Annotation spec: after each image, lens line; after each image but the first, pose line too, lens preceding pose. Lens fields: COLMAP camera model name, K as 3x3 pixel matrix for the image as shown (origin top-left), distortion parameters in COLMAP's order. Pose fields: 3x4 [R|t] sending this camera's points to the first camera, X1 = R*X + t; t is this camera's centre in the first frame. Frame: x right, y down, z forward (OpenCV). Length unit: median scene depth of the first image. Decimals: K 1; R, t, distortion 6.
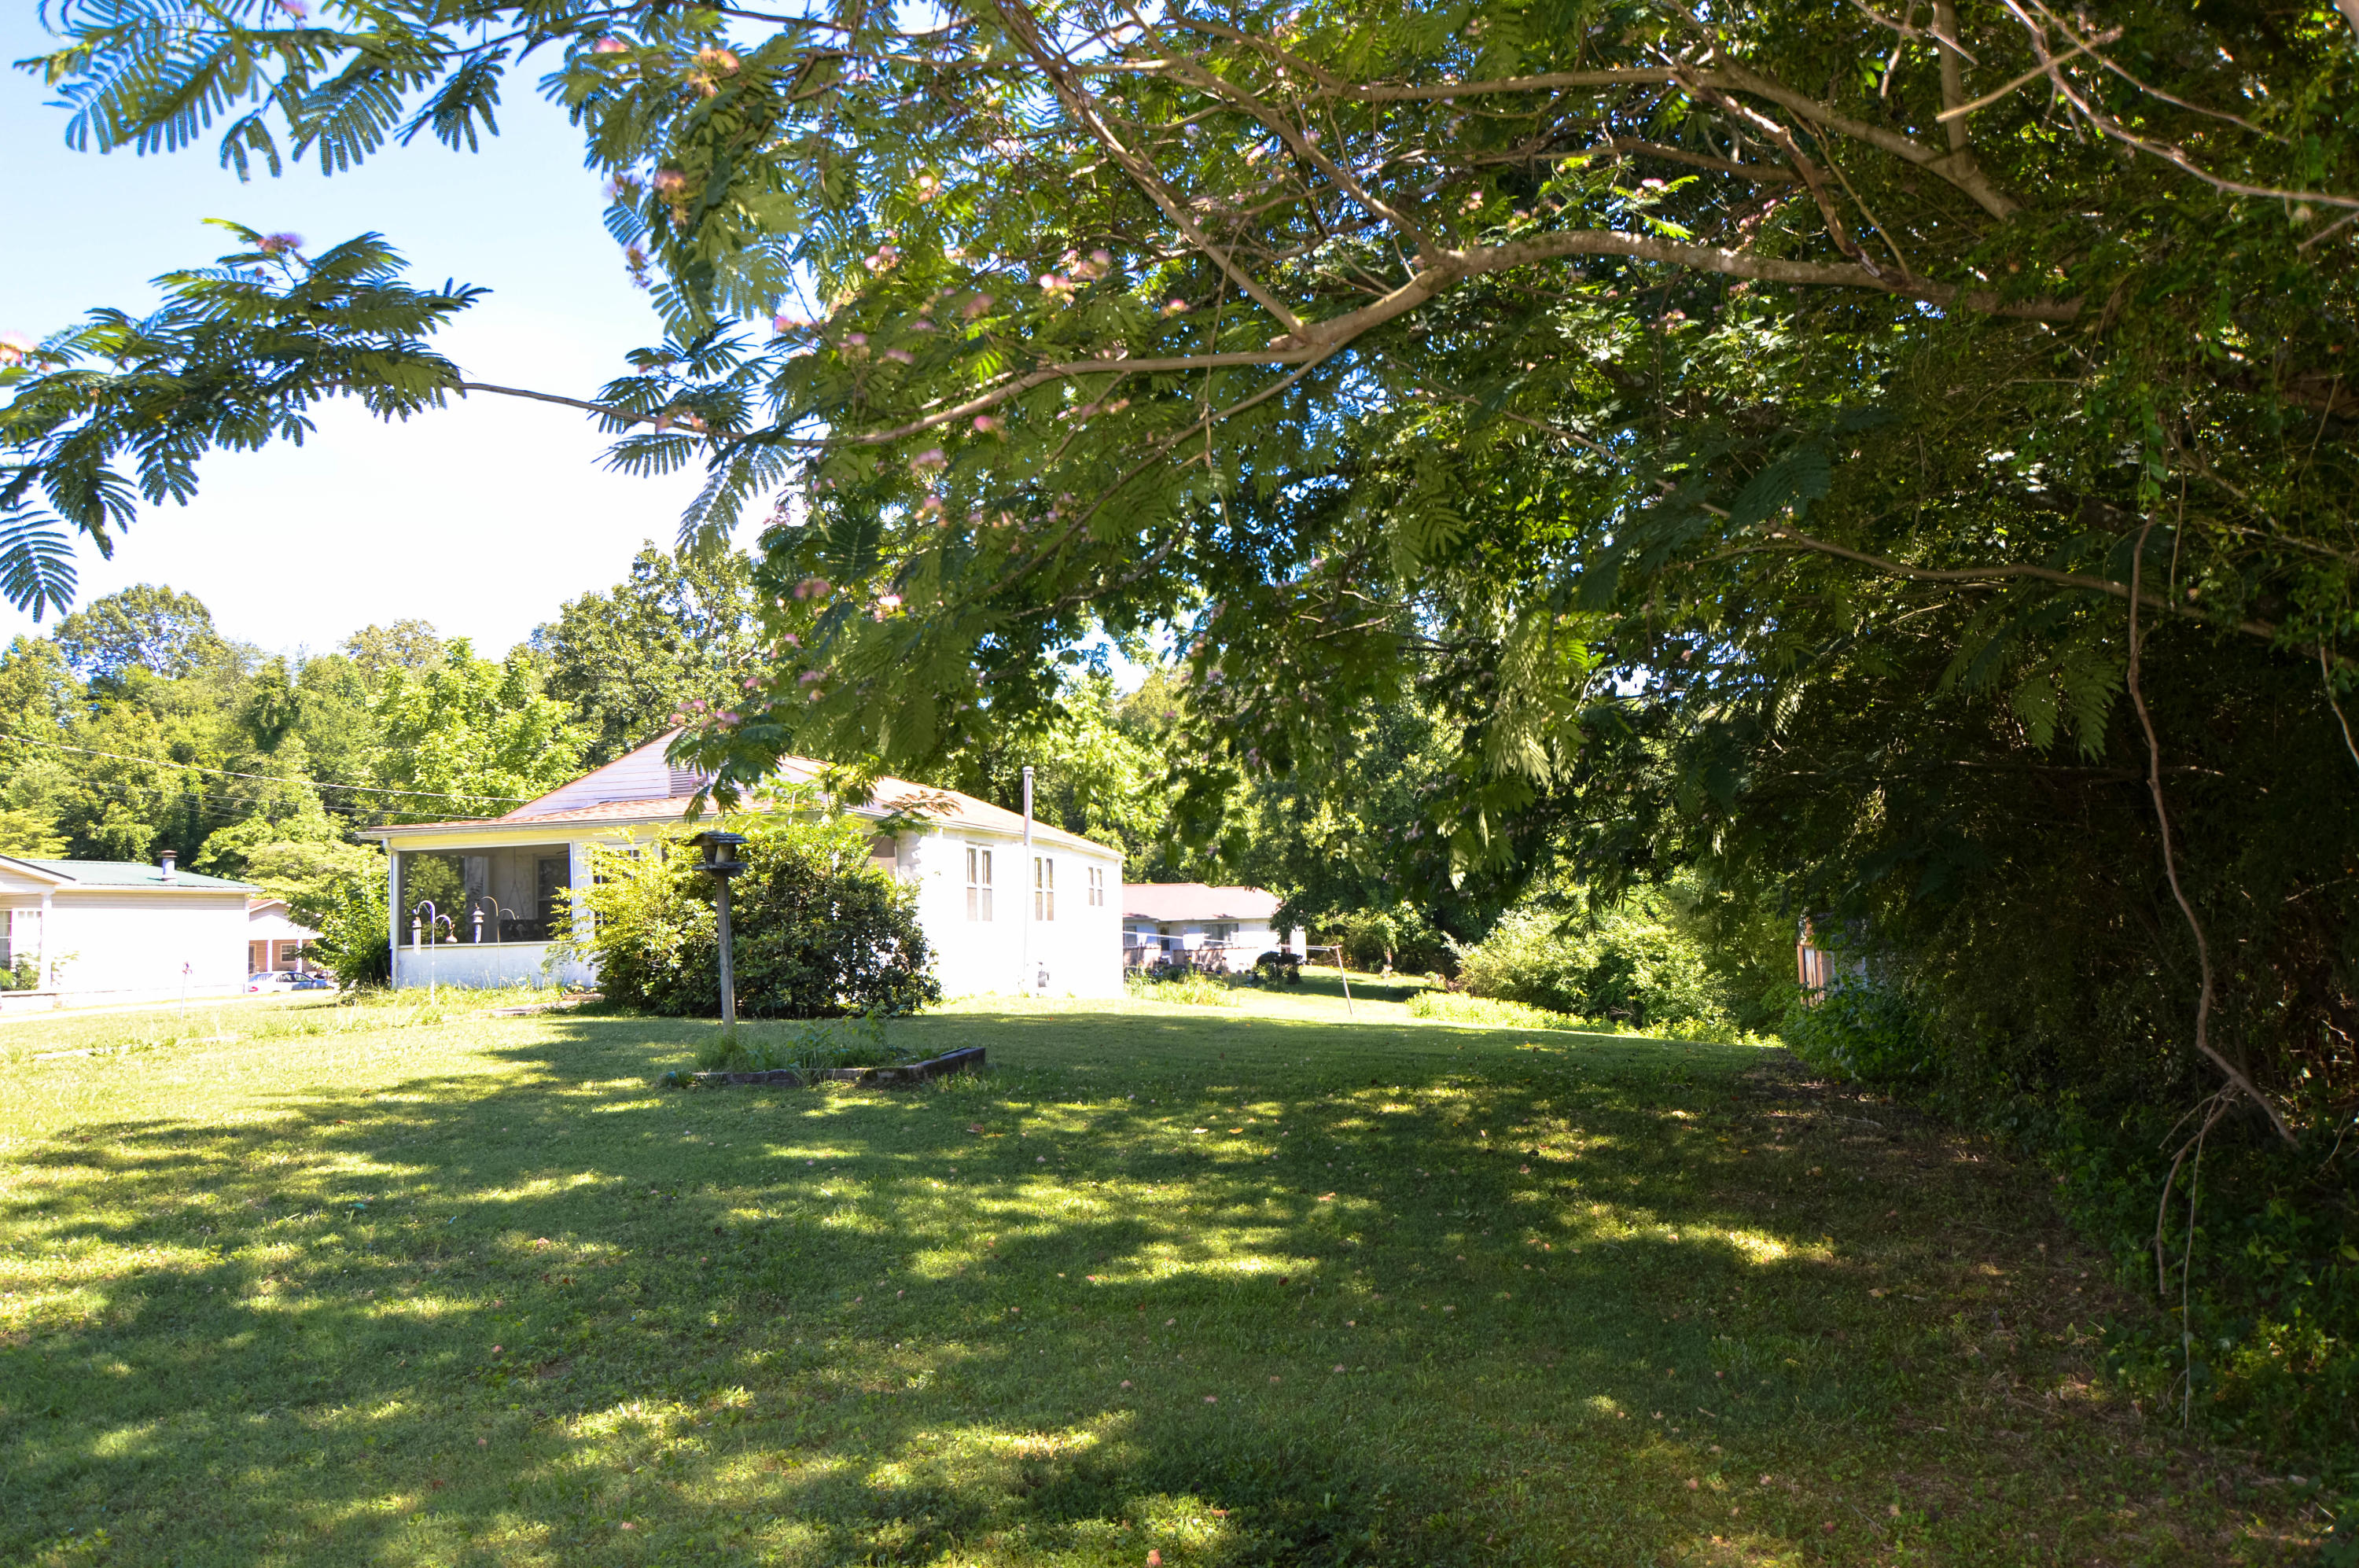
lens RADIAL K [[1650.8, 0, 1169.6], [0, 1650.8, 788.7], [0, 0, 1]] dist [-0.034299, 0.001089]
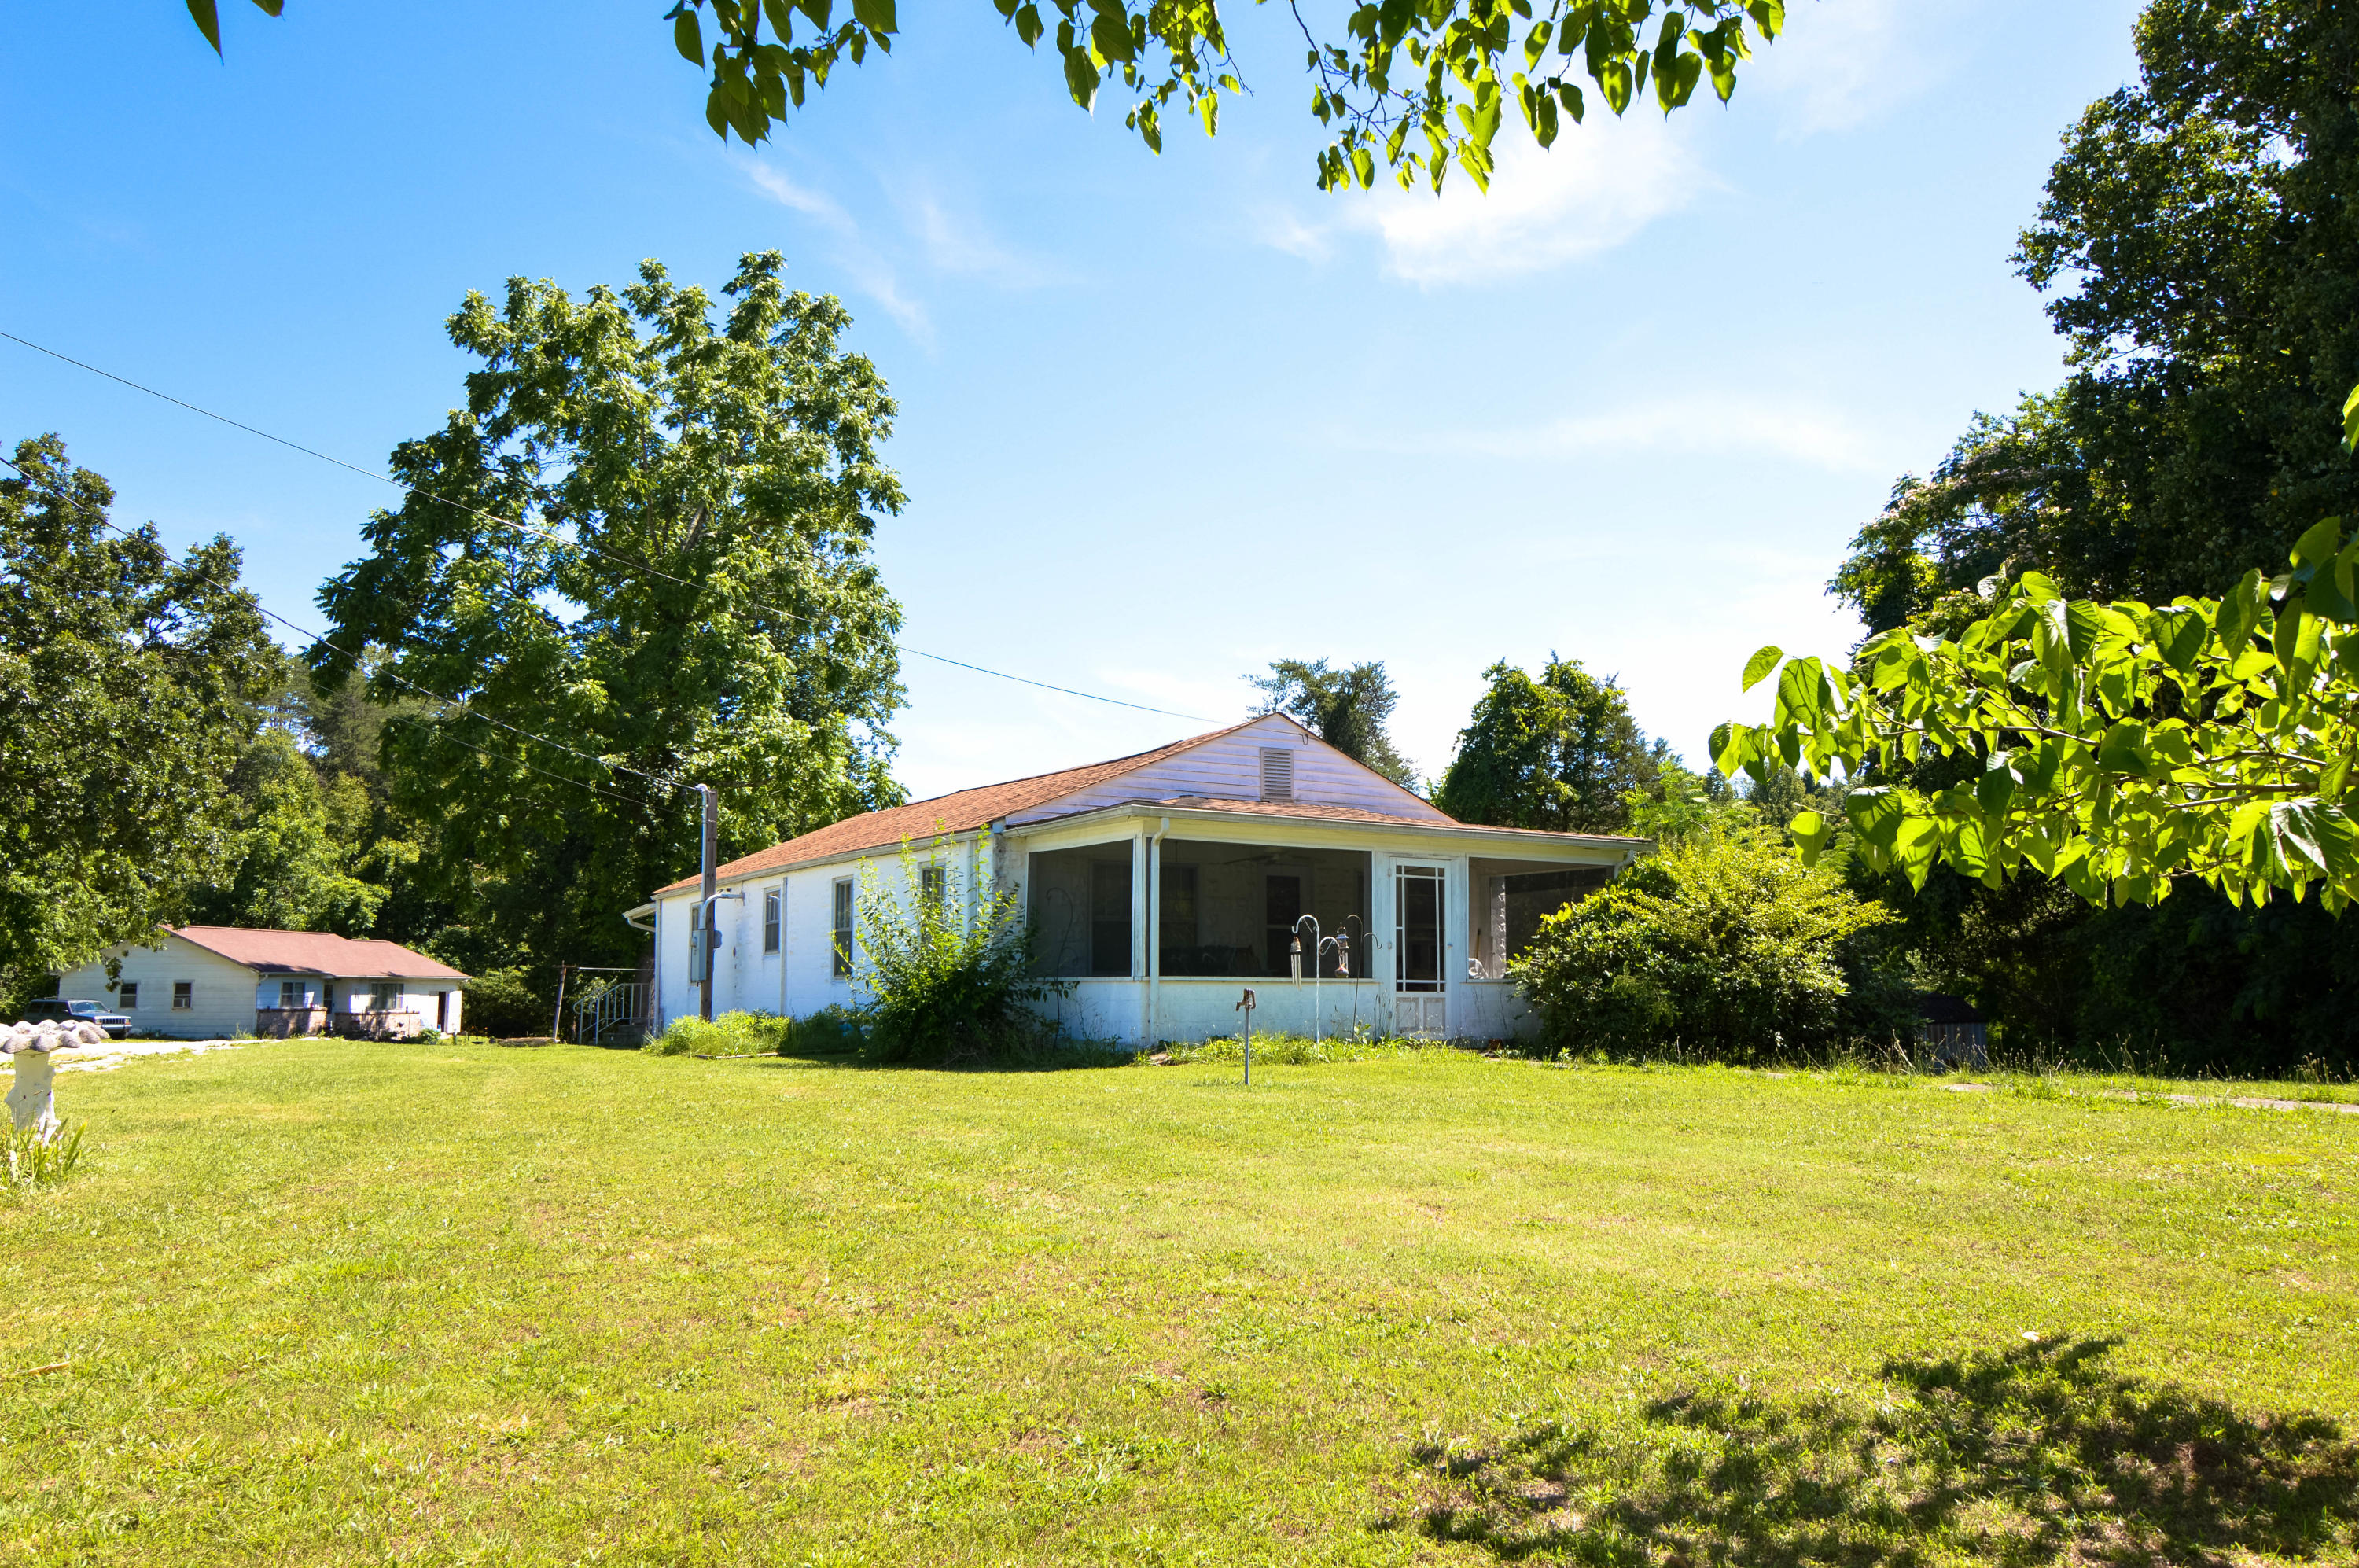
lens RADIAL K [[1617.5, 0, 1175.8], [0, 1617.5, 818.9], [0, 0, 1]] dist [-0.037311, 0.005915]
pose [[0.714476, 0.107559, 0.691343, -0.455458], [-0.083875, 0.994154, -0.067990, 0.036864], [-0.694614, -0.009409, 0.719321, 0.249884]]
